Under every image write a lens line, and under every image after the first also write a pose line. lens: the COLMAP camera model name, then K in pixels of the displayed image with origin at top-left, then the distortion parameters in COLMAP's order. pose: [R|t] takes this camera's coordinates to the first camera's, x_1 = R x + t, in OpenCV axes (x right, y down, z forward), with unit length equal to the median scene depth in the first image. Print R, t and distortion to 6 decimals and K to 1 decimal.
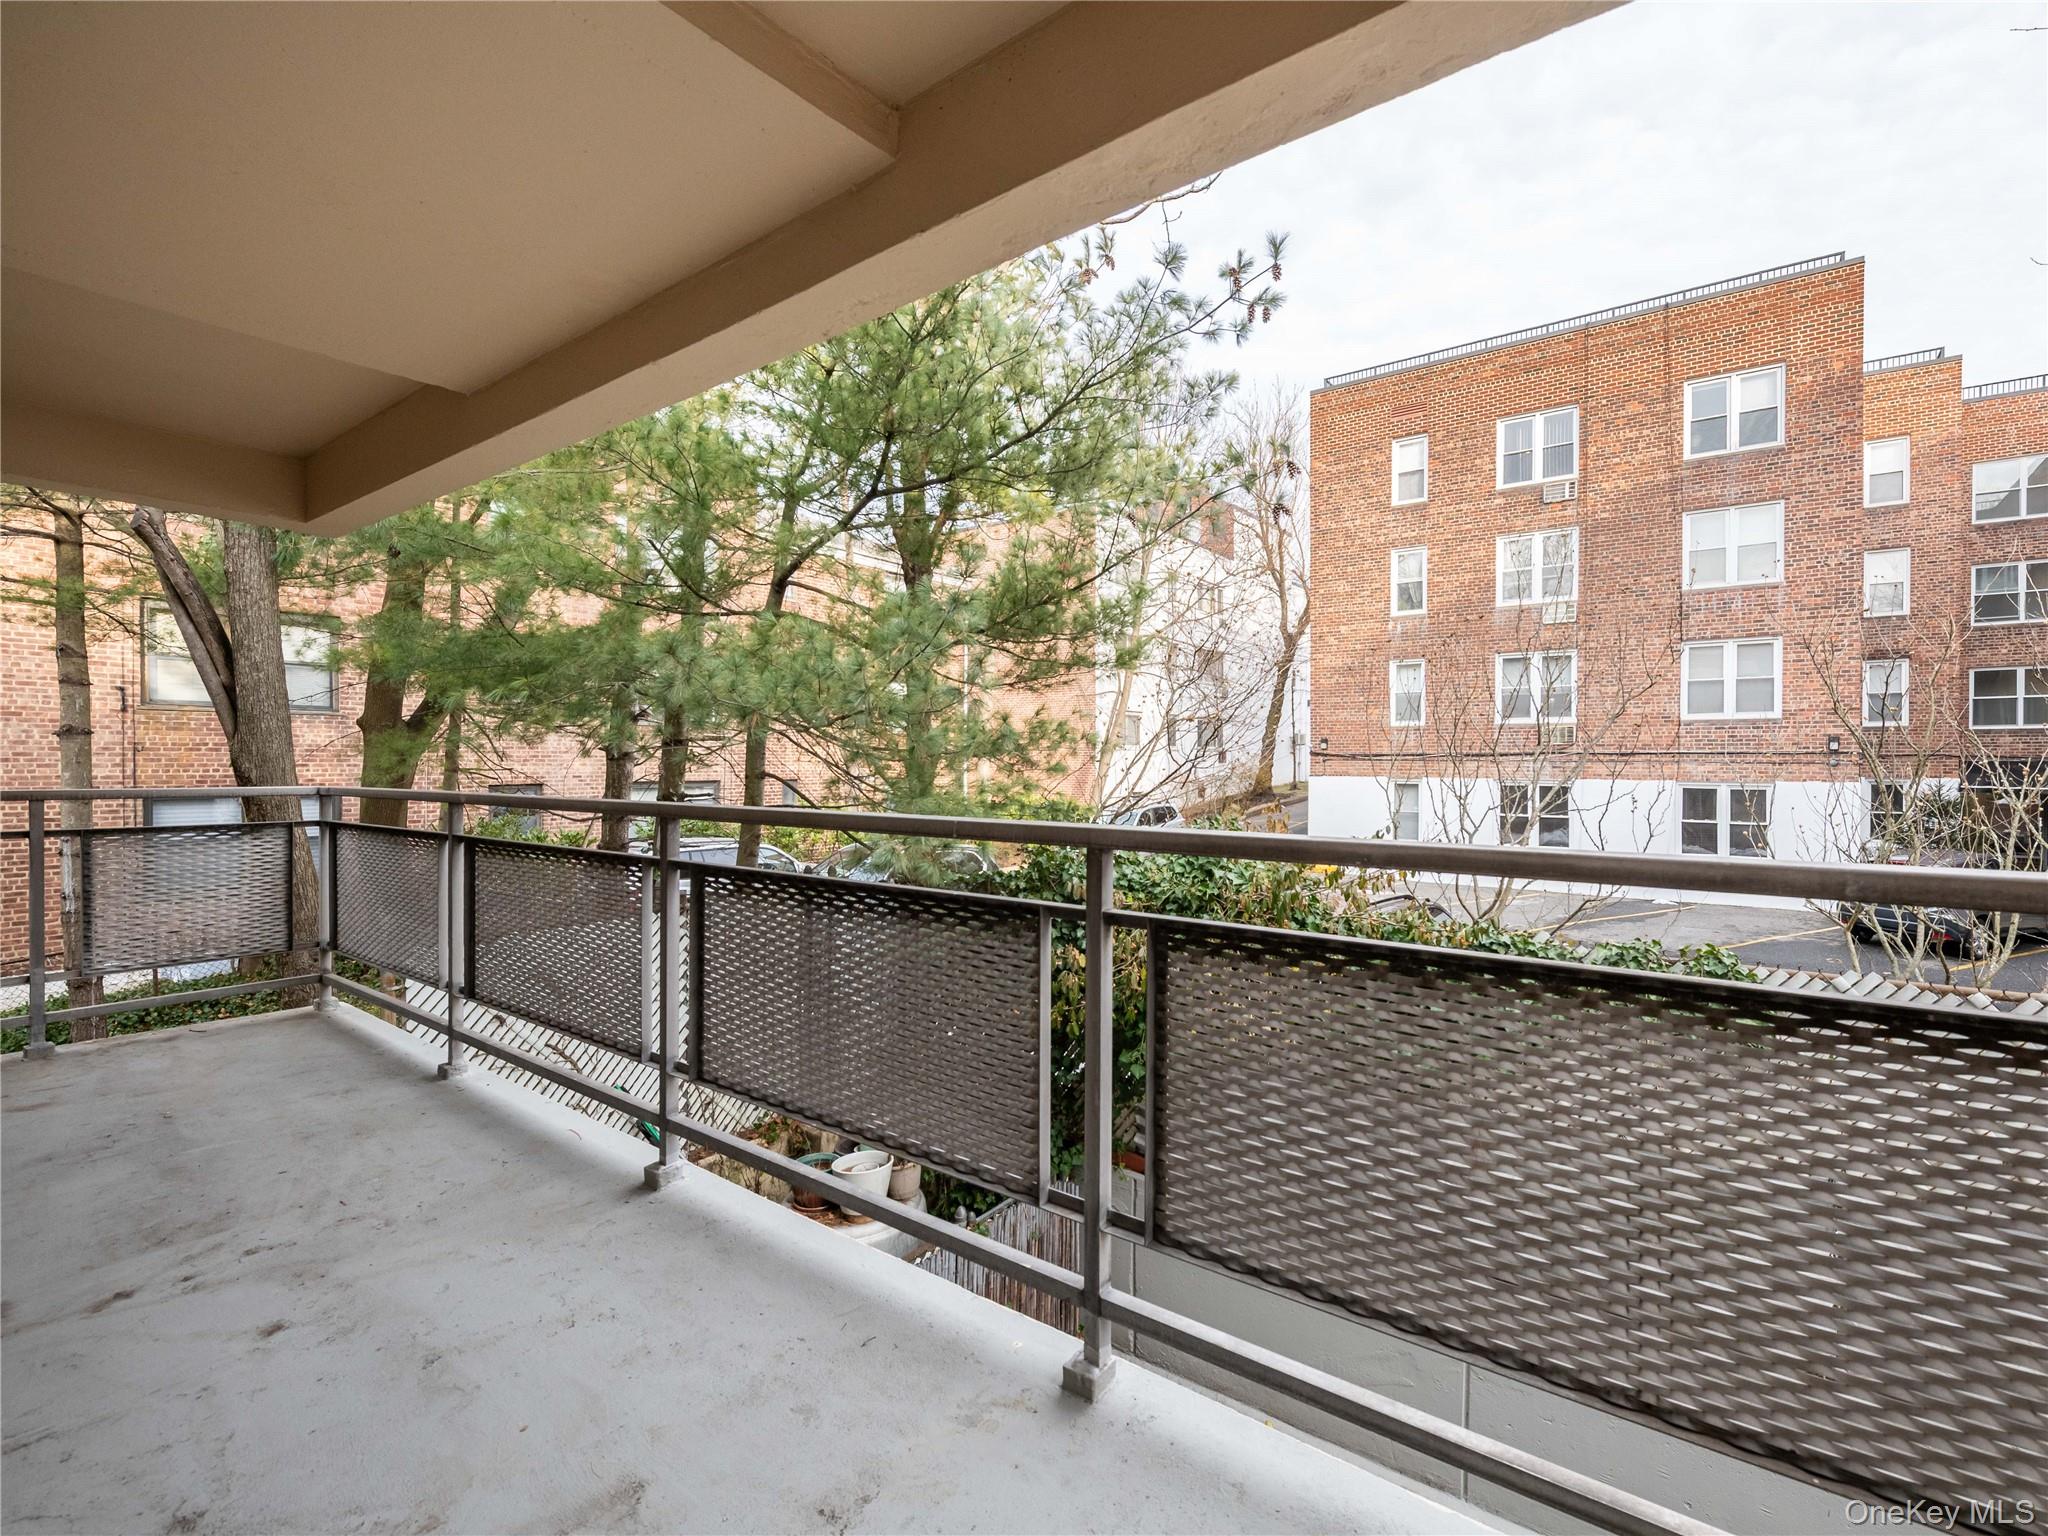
lens RADIAL K [[907.6, 0, 1034.0], [0, 907.6, 766.9], [0, 0, 1]] dist [0.003618, -0.005156]
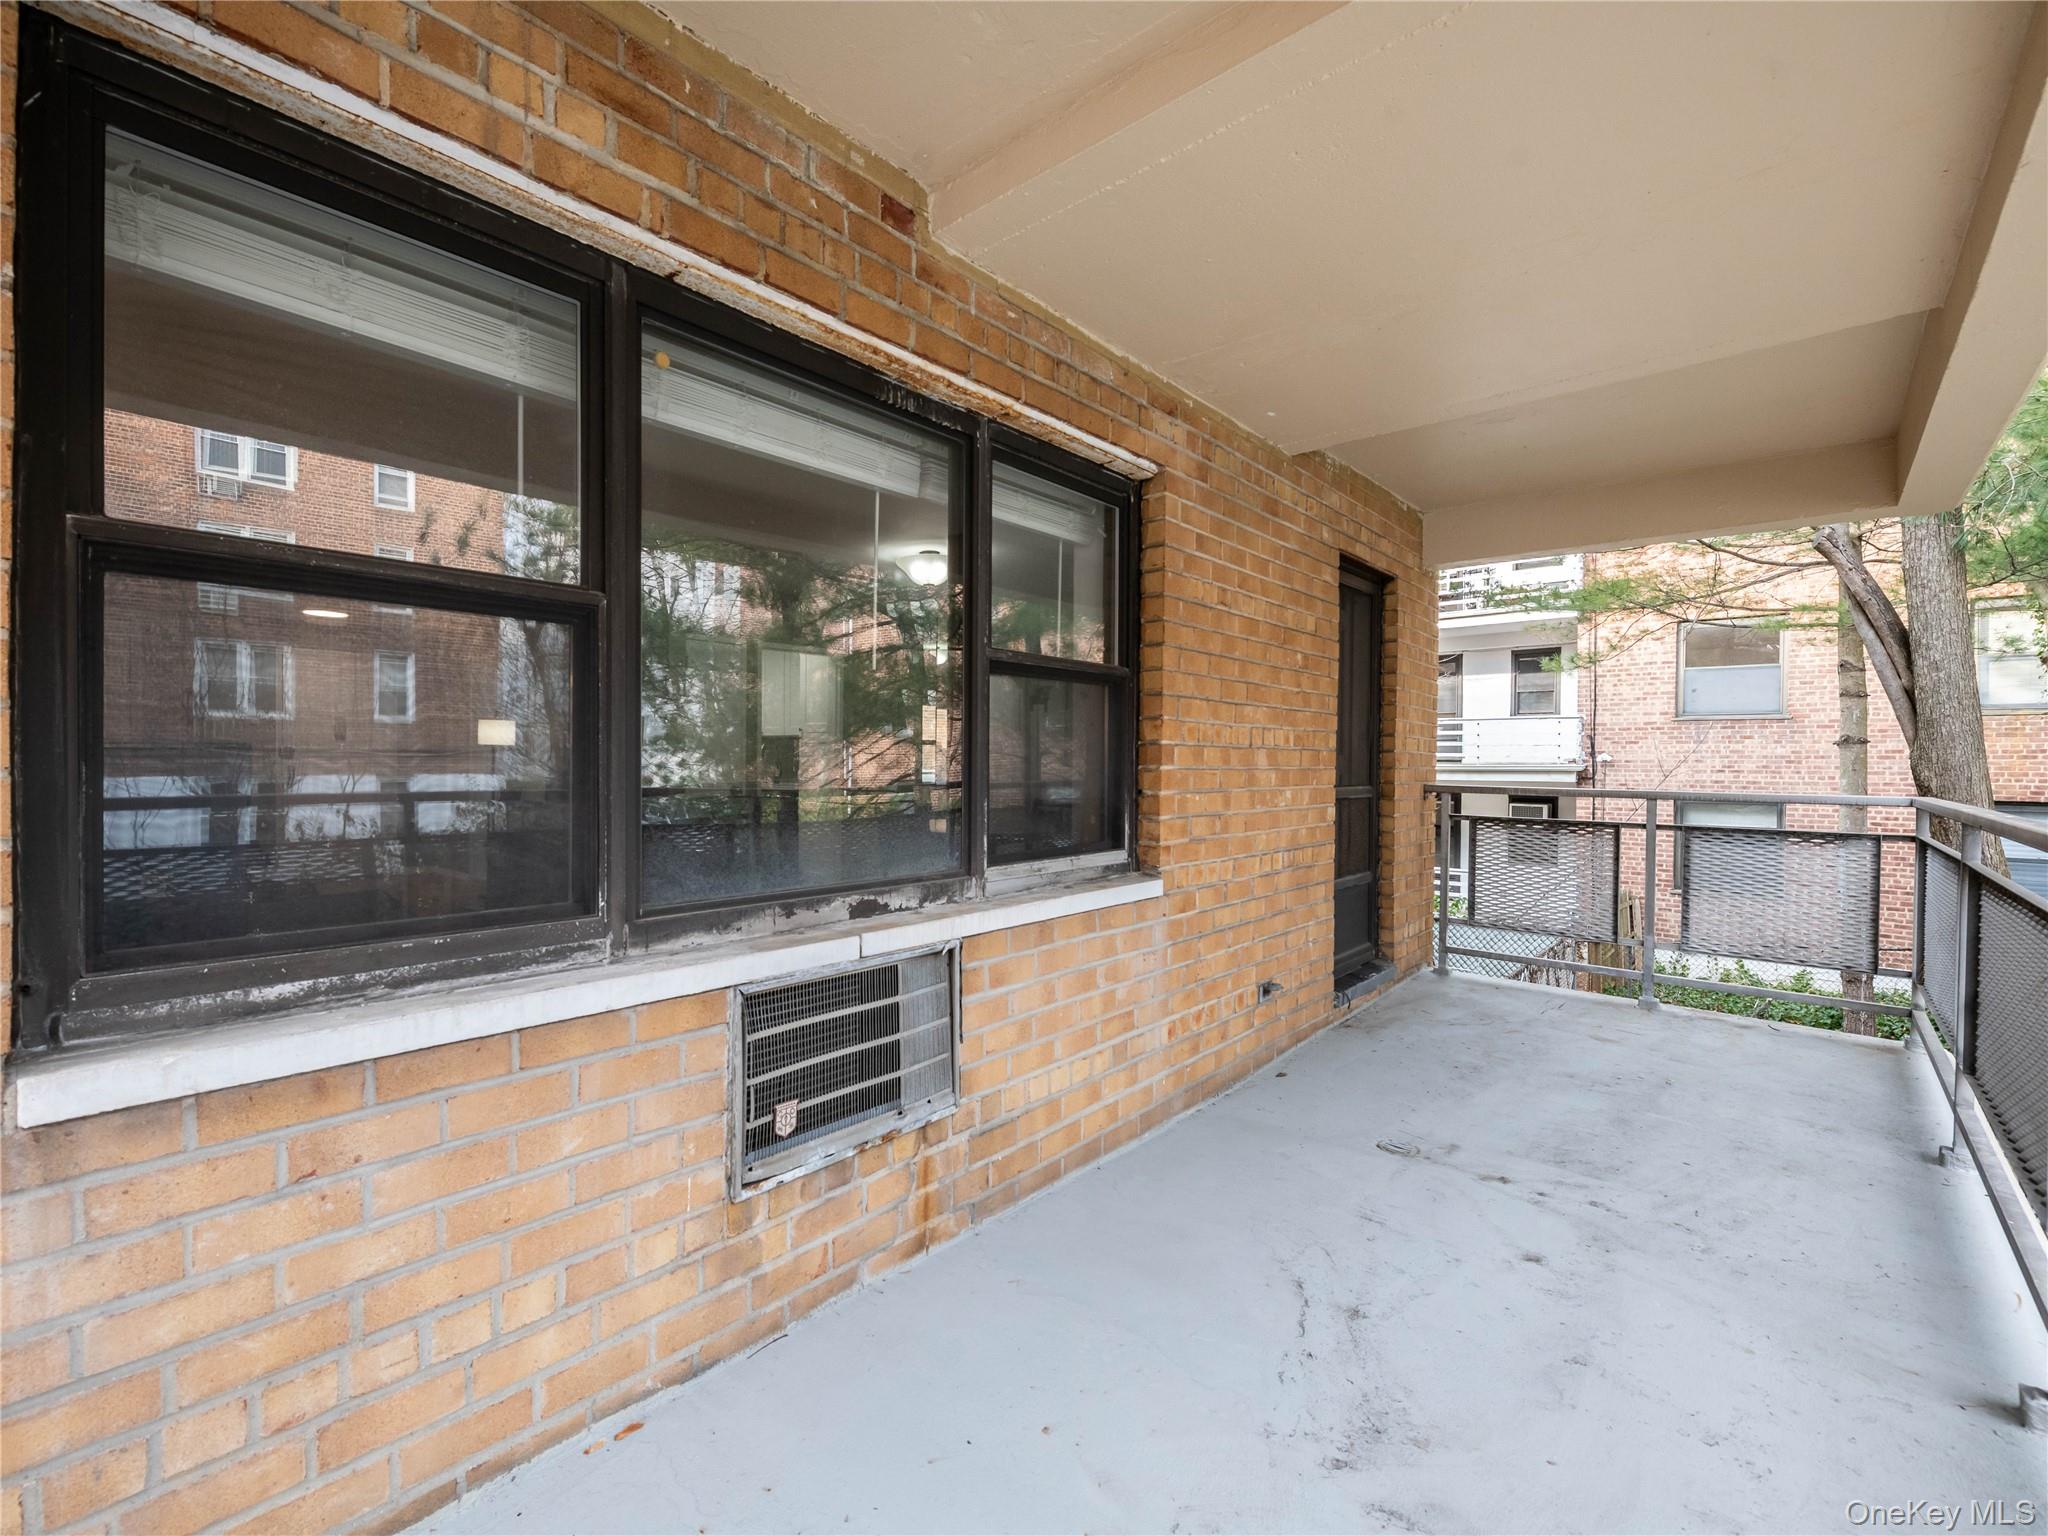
lens RADIAL K [[907.6, 0, 1011.4], [0, 907.6, 768.9], [0, 0, 1]] dist [0.003618, -0.005156]
pose [[-0.077751, 0.001401, -0.996972, 0.200584], [-0.008586, 0.999961, 0.002075, -0.000383], [0.996936, 0.008722, -0.077736, 0.229962]]
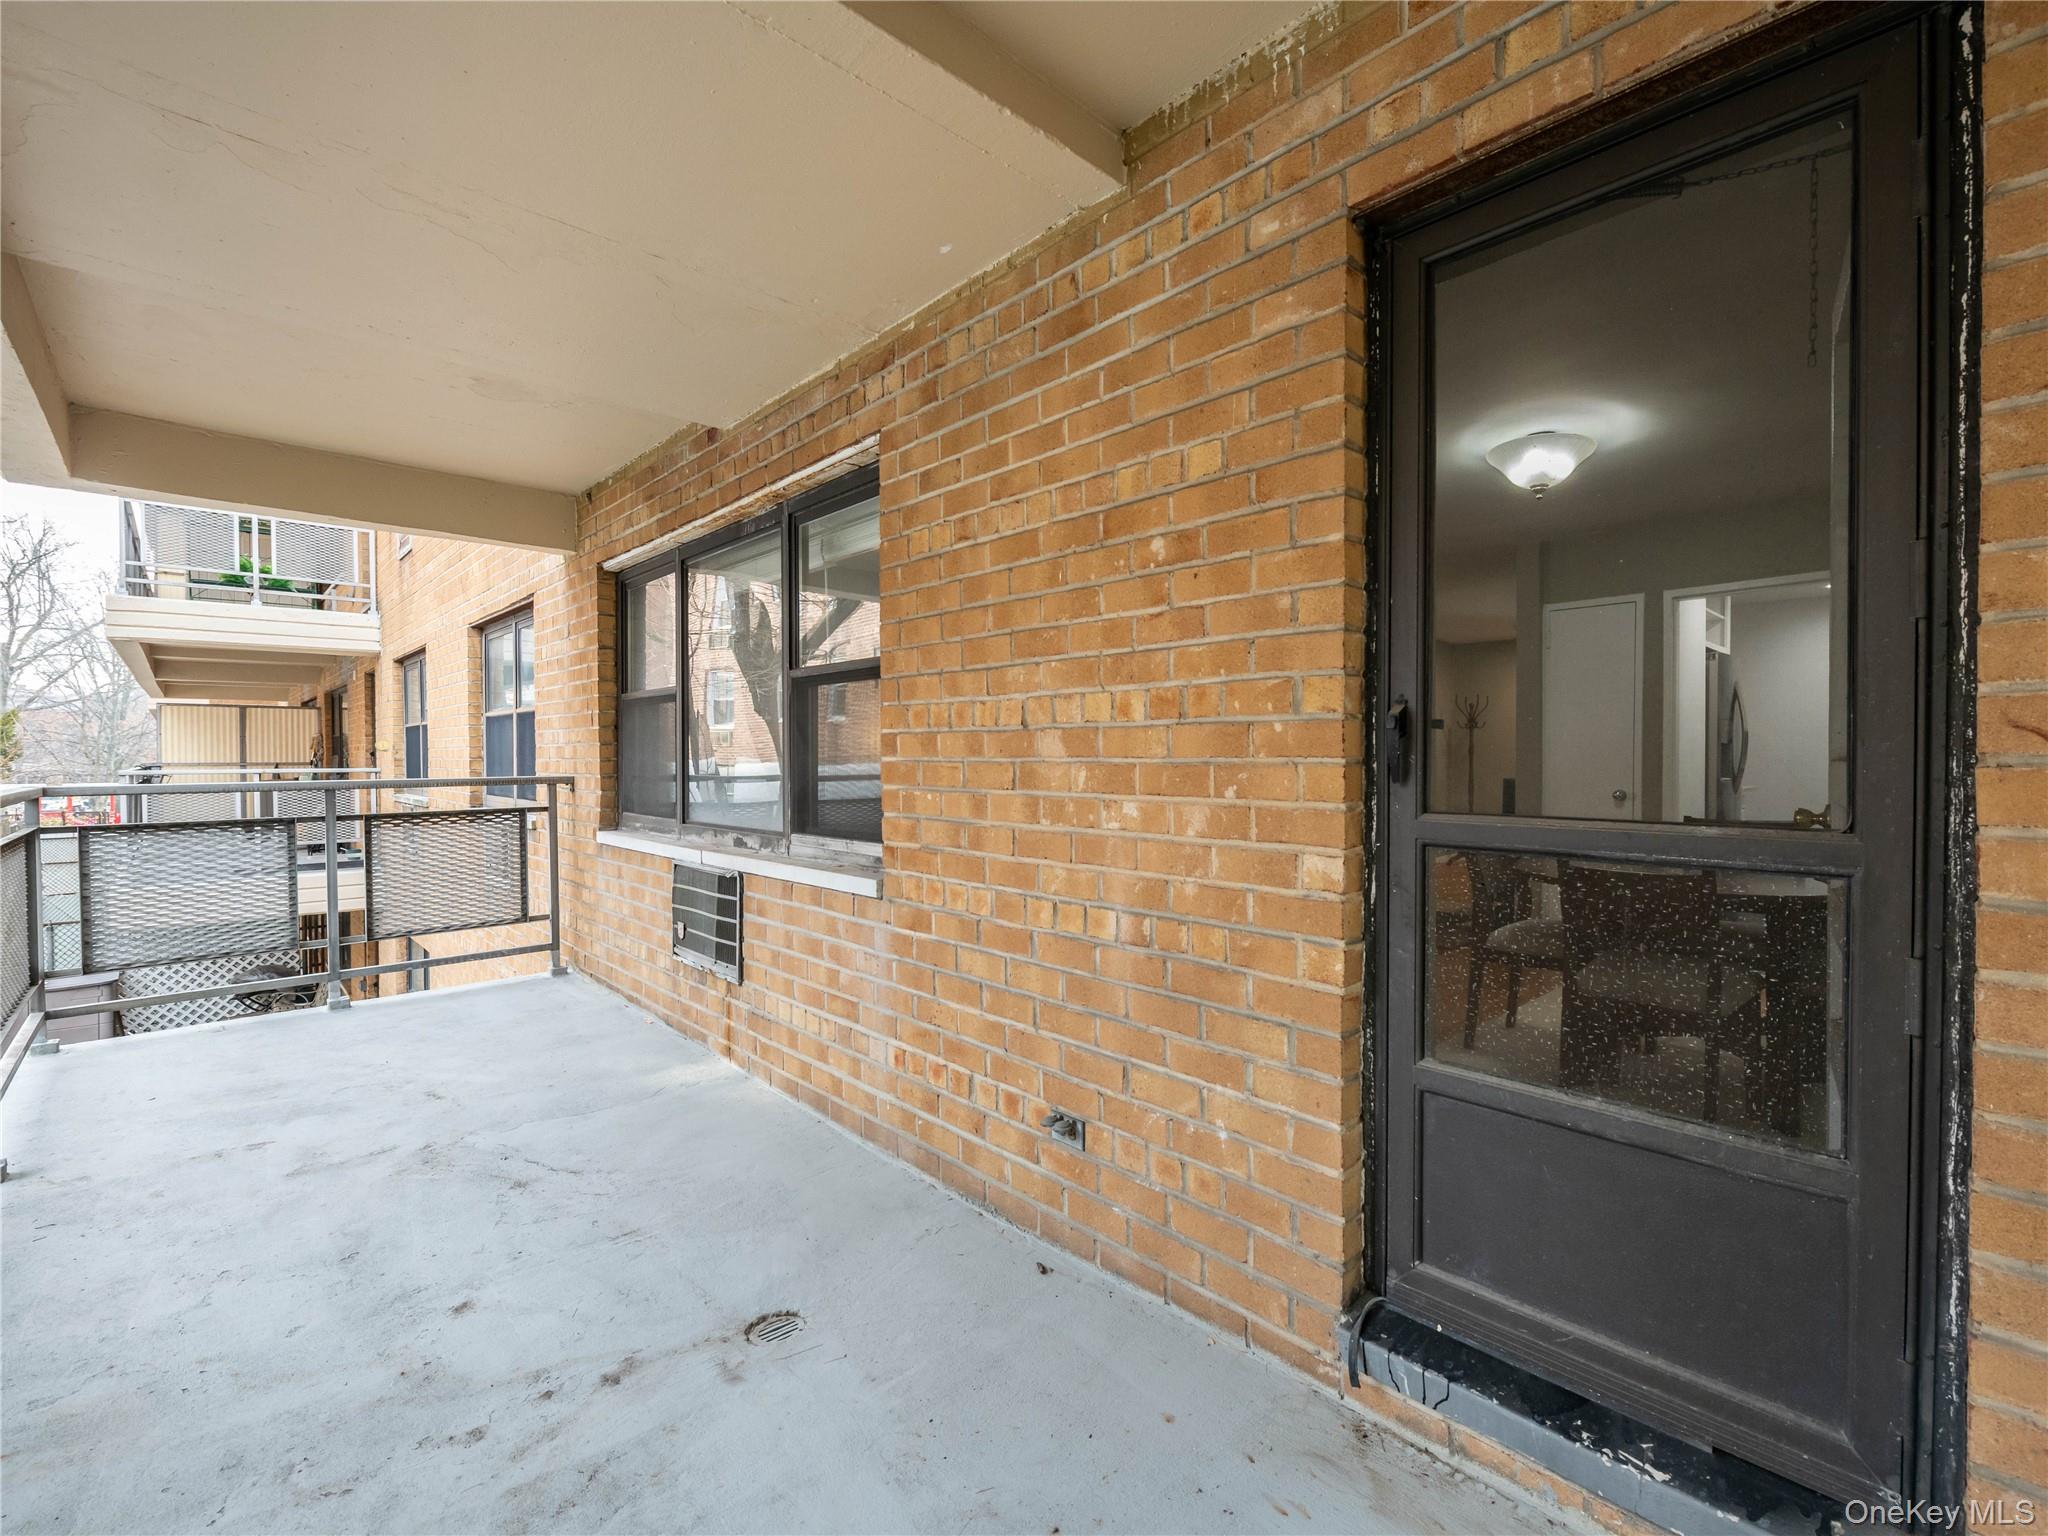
lens RADIAL K [[907.6, 0, 1034.8], [0, 907.6, 764.7], [0, 0, 1]] dist [0.003618, -0.005156]
pose [[-0.983644, -0.004041, 0.180081, -0.912180], [-0.001638, 0.999908, 0.013491, -0.007268], [-0.180118, 0.012975, -0.983559, 1.035610]]
